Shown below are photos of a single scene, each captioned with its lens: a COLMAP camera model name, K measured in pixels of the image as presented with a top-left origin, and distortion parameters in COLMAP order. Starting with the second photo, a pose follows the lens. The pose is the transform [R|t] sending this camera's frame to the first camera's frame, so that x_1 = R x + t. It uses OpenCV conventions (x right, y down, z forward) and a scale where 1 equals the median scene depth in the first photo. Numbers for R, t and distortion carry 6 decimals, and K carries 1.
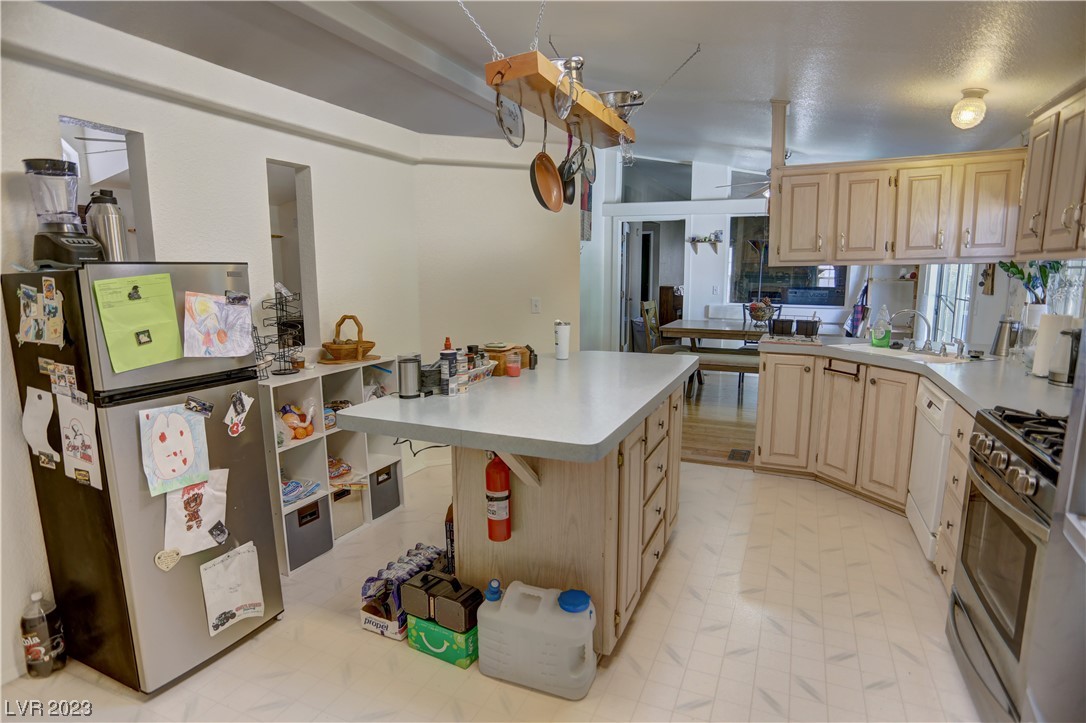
lens RADIAL K [[603.3, 0, 545.1], [0, 603.3, 362.2], [0, 0, 1]] dist [-0.004437, -0.000104]
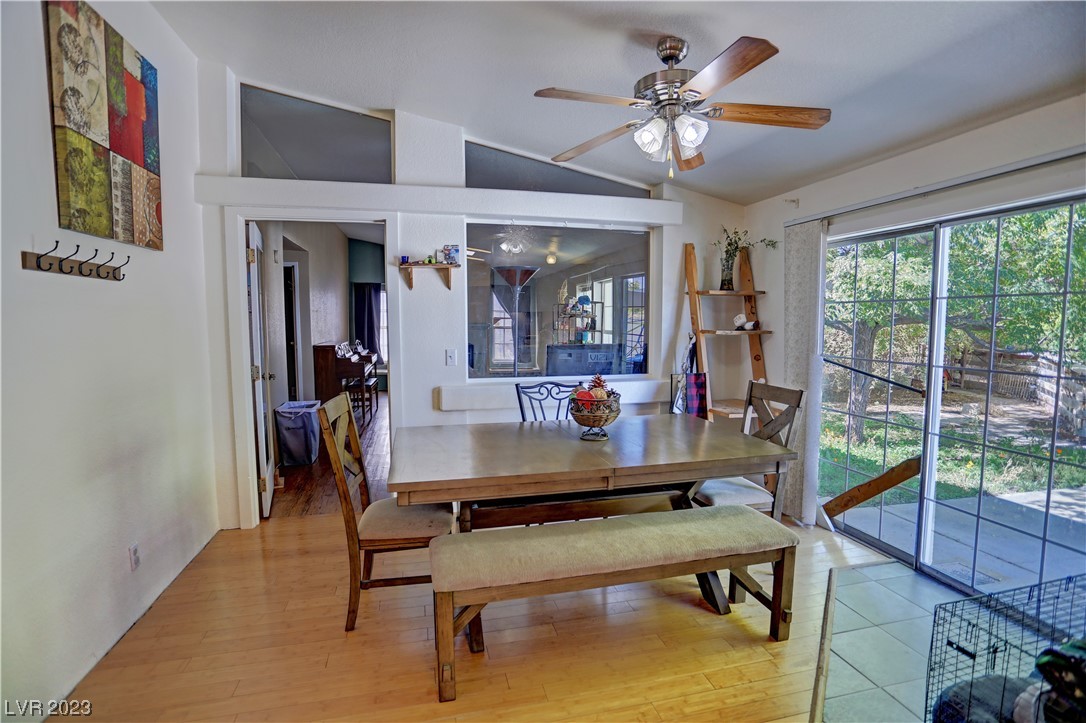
lens RADIAL K [[527.1, 0, 539.8], [0, 527.1, 356.7], [0, 0, 1]] dist [-0.036222, 0.001514]
pose [[0.806922, -0.047834, 0.588717, 0.073240], [0.098704, 0.993620, -0.054556, -0.086757], [-0.582352, 0.102131, 0.806496, 0.579441]]
